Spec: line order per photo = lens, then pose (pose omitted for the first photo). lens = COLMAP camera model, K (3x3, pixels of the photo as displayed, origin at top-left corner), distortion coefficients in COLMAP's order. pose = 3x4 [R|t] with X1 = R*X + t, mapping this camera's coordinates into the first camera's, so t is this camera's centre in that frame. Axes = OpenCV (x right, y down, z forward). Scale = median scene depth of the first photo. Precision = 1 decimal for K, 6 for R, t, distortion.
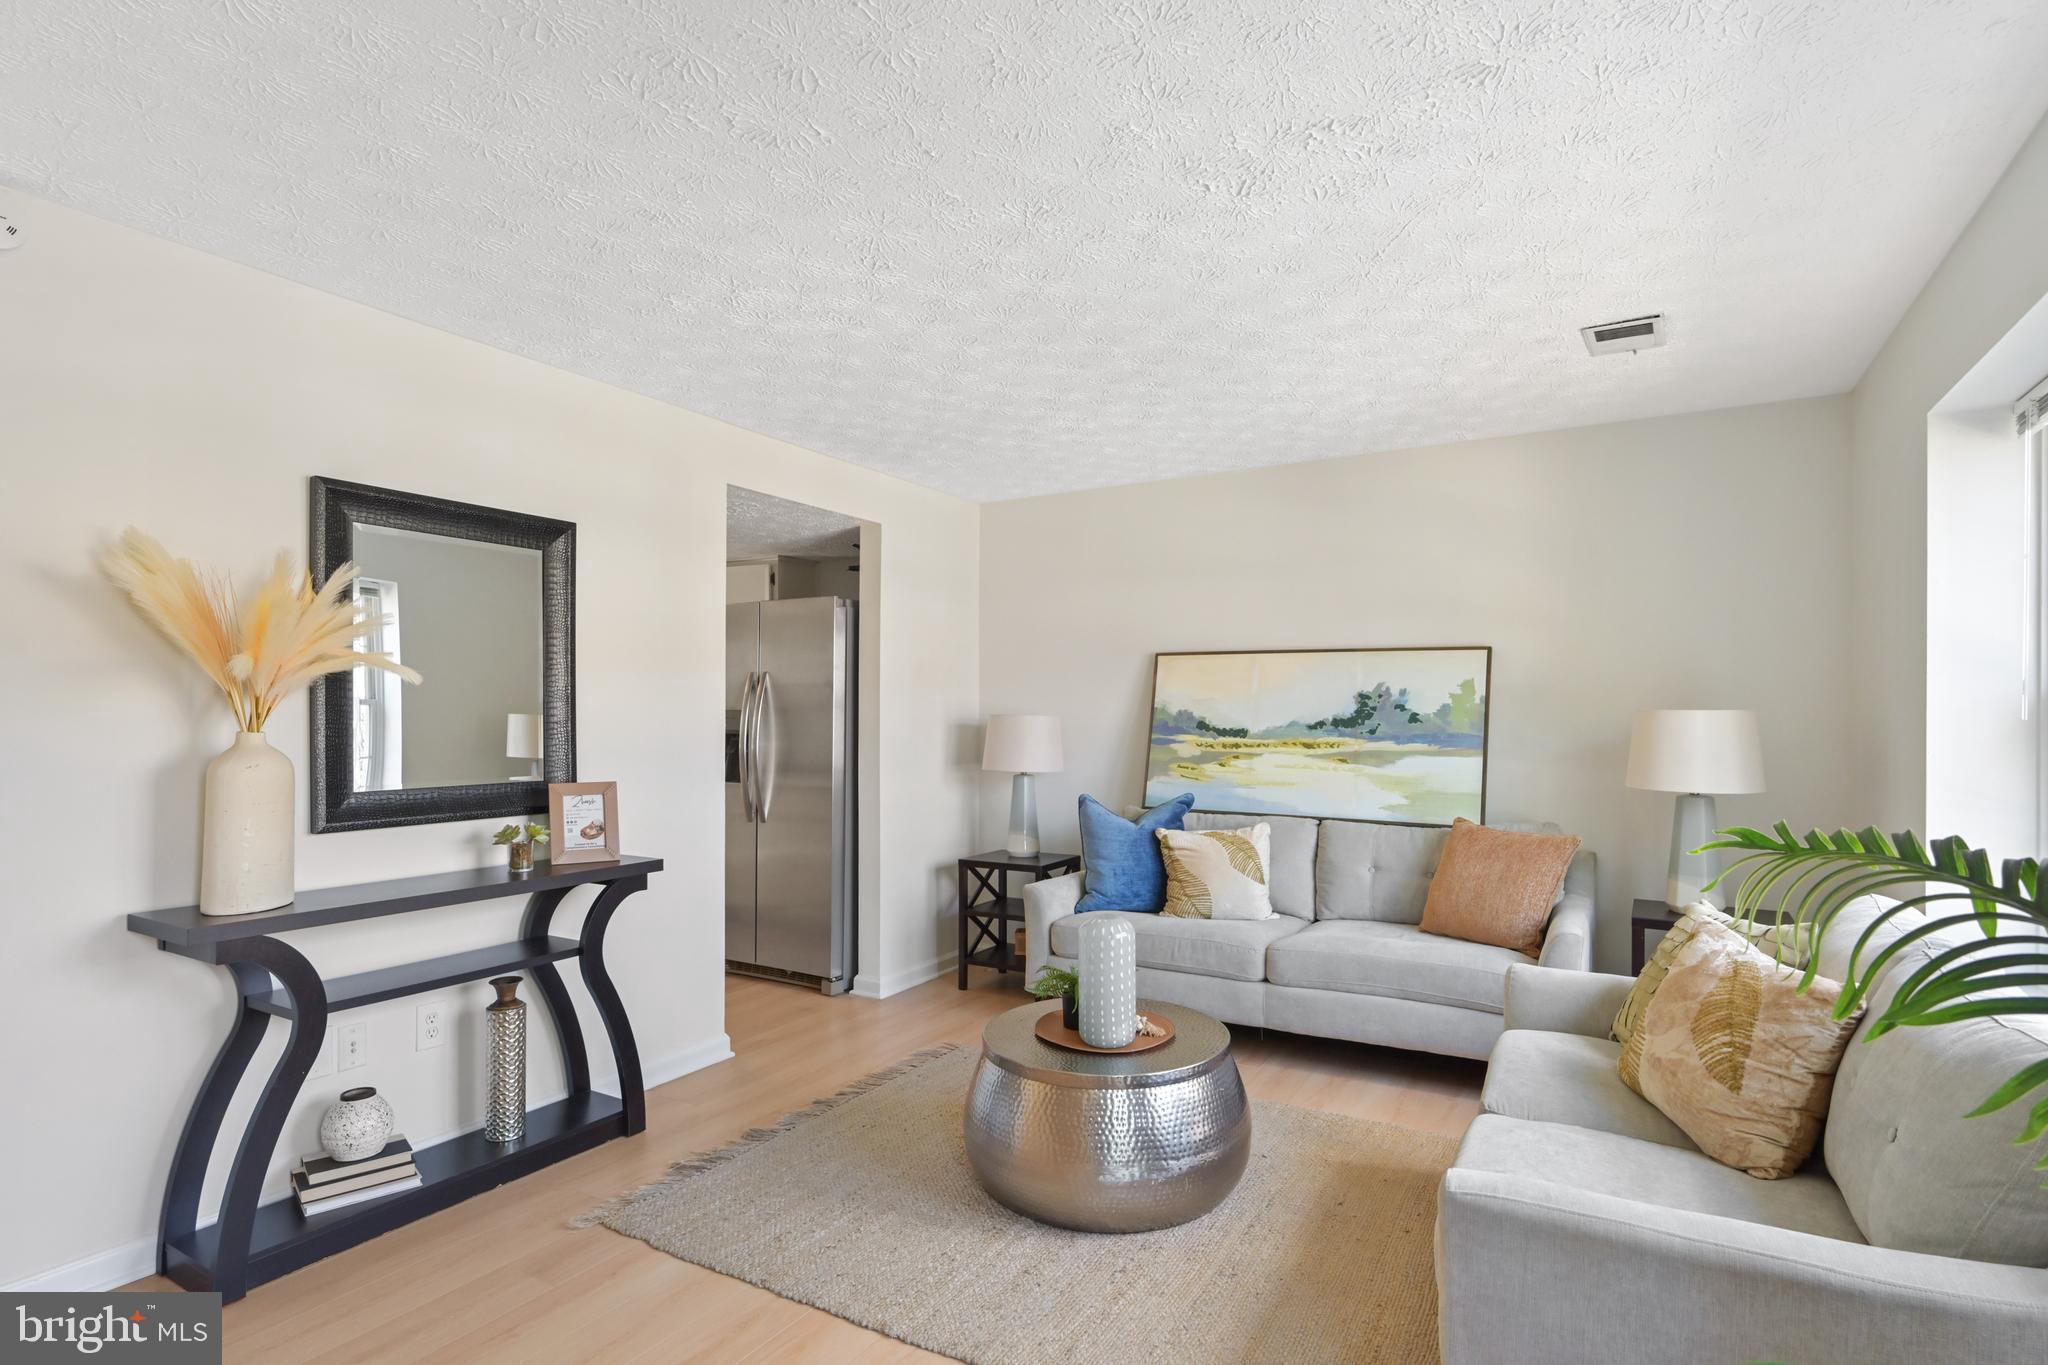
lens RADIAL K [[1056.7, 0, 1041.8], [0, 1056.7, 728.0], [0, 0, 1]] dist [-0.001578, 0.000175]
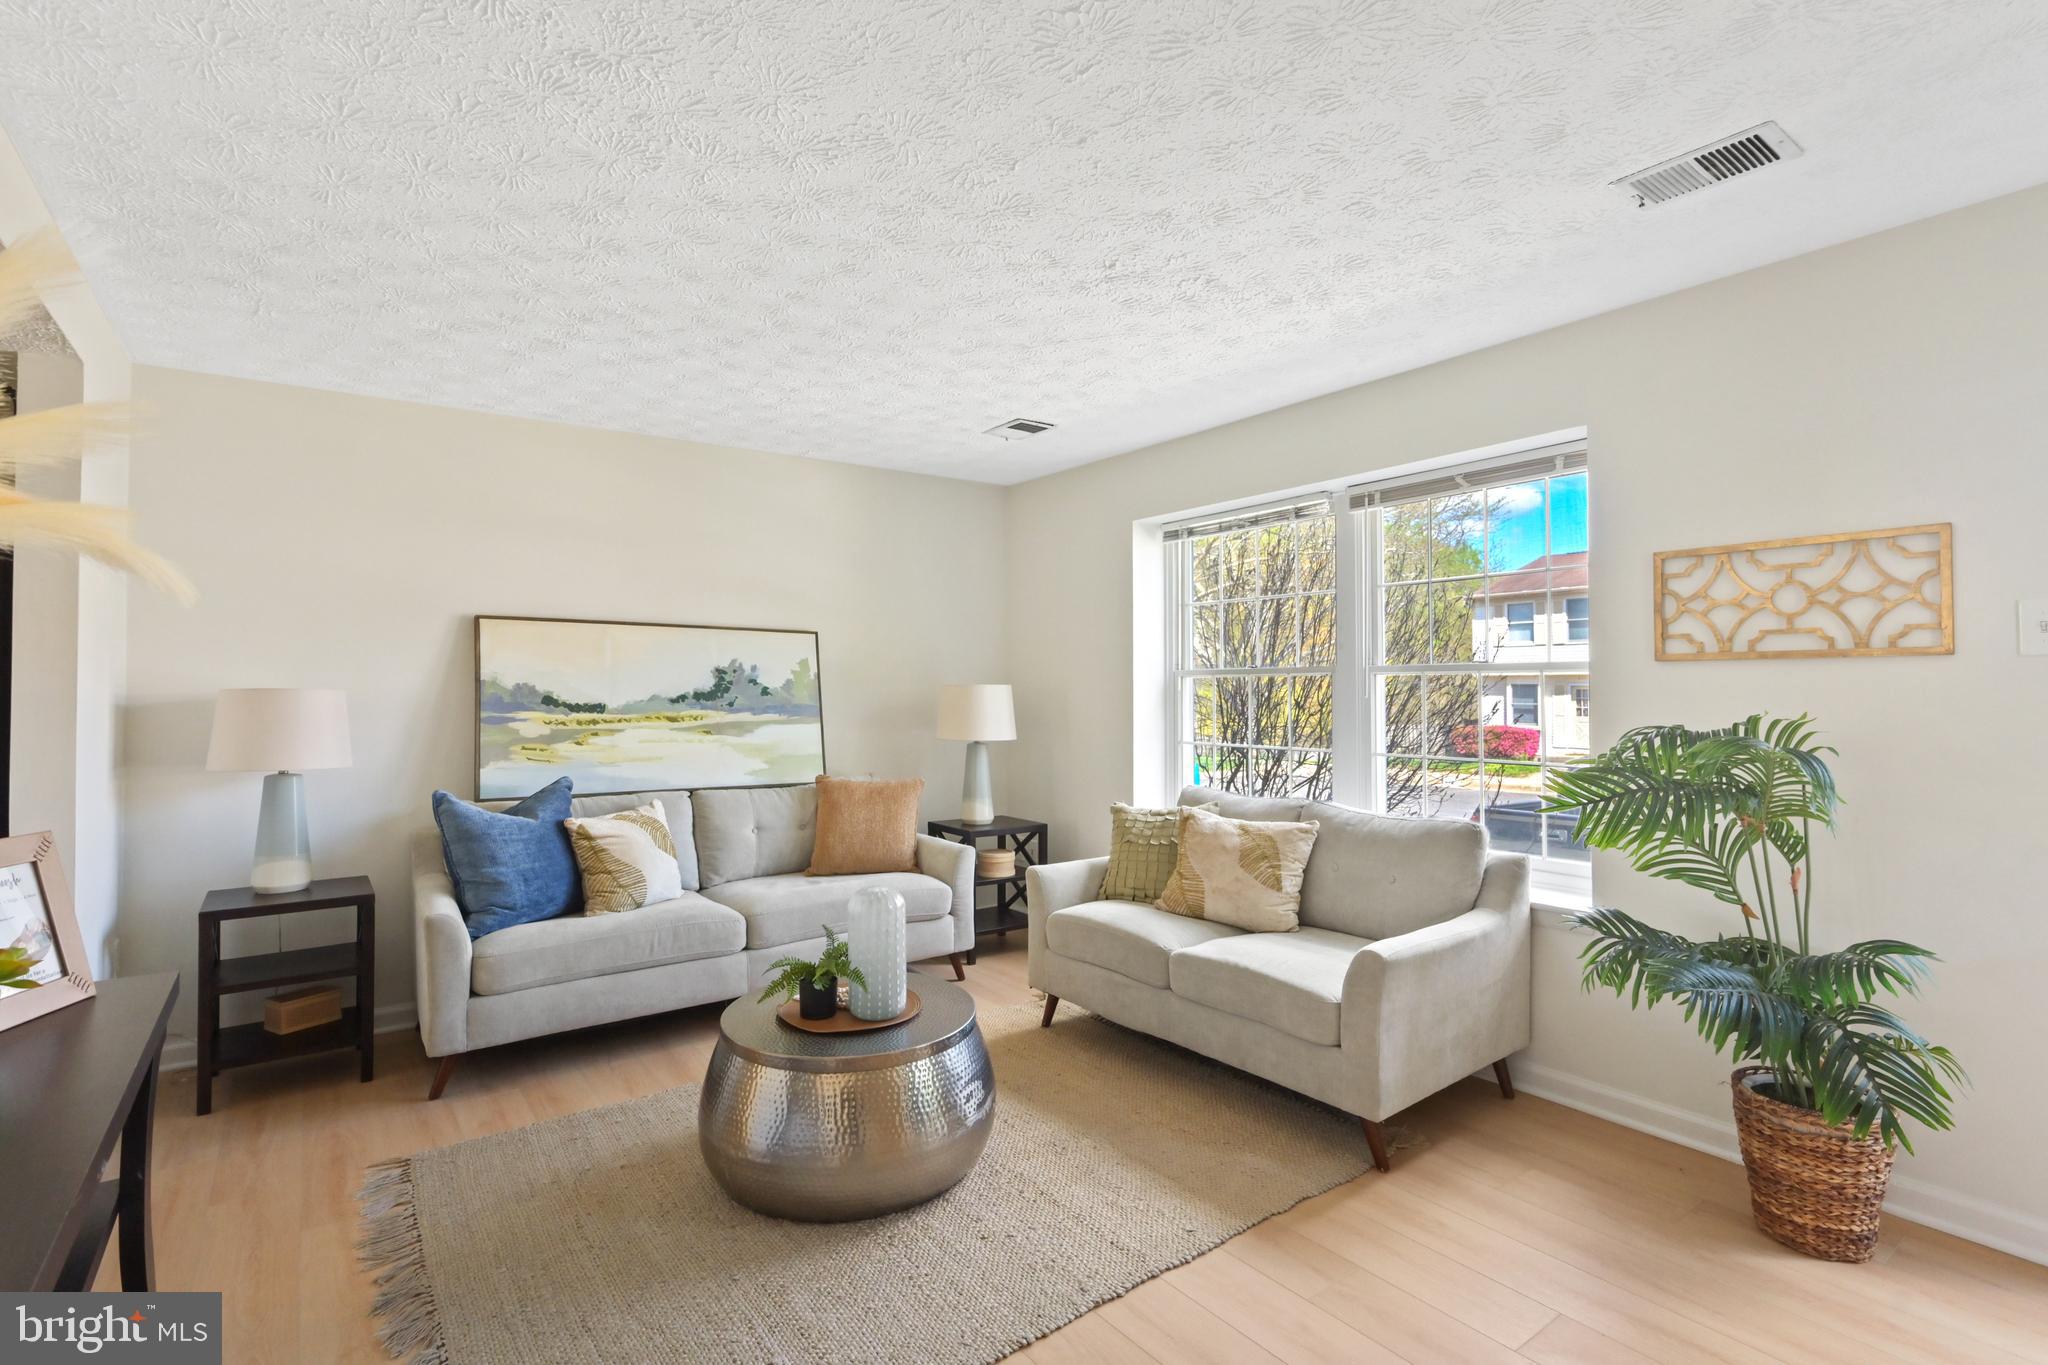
lens RADIAL K [[968.9, 0, 1024.0], [0, 968.9, 684.7], [0, 0, 1]] dist [-0.021793, 0.000044]
pose [[0.378279, 0.003282, 0.925686, -0.485430], [0.014153, 0.999856, -0.009329, -0.002863], [-0.925583, 0.016630, 0.378178, 0.347560]]
